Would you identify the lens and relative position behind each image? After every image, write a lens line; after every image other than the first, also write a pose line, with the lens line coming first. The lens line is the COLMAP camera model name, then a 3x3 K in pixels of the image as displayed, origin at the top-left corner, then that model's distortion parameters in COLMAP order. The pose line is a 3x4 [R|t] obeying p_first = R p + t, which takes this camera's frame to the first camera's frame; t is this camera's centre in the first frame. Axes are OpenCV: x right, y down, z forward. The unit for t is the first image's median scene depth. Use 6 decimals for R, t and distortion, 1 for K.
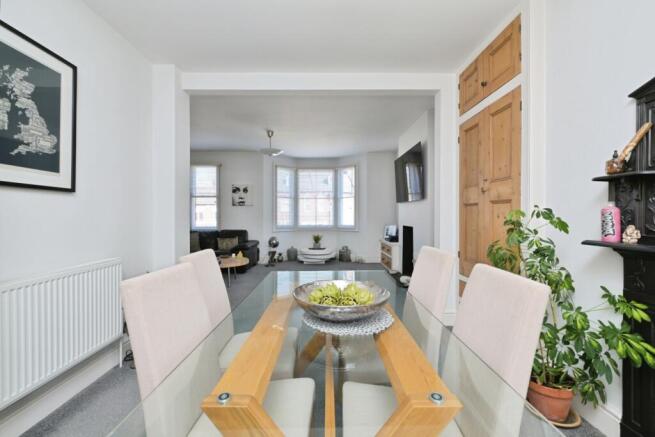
lens RADIAL K [[270.9, 0, 327.7], [0, 270.9, 216.9], [0, 0, 1]] dist [0.019408, 0.000236]
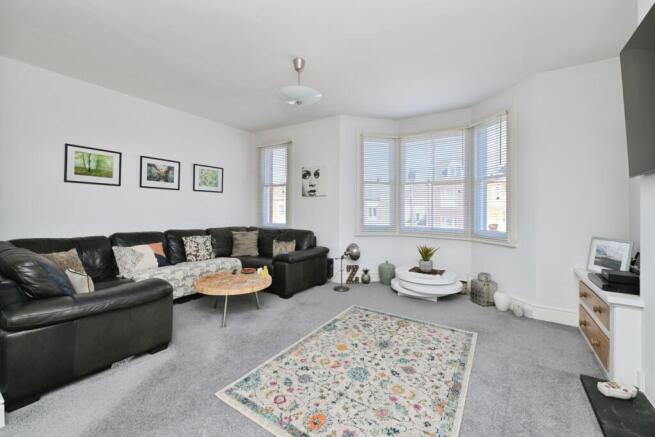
lens RADIAL K [[270.9, 0, 328.7], [0, 270.9, 204.1], [0, 0, 1]] dist [0.019408, 0.000236]
pose [[0.825157, 0.002651, -0.564898, 0.116685], [-0.021279, 0.999425, -0.026392, -0.002288], [0.564503, 0.033798, 0.824739, 0.423590]]
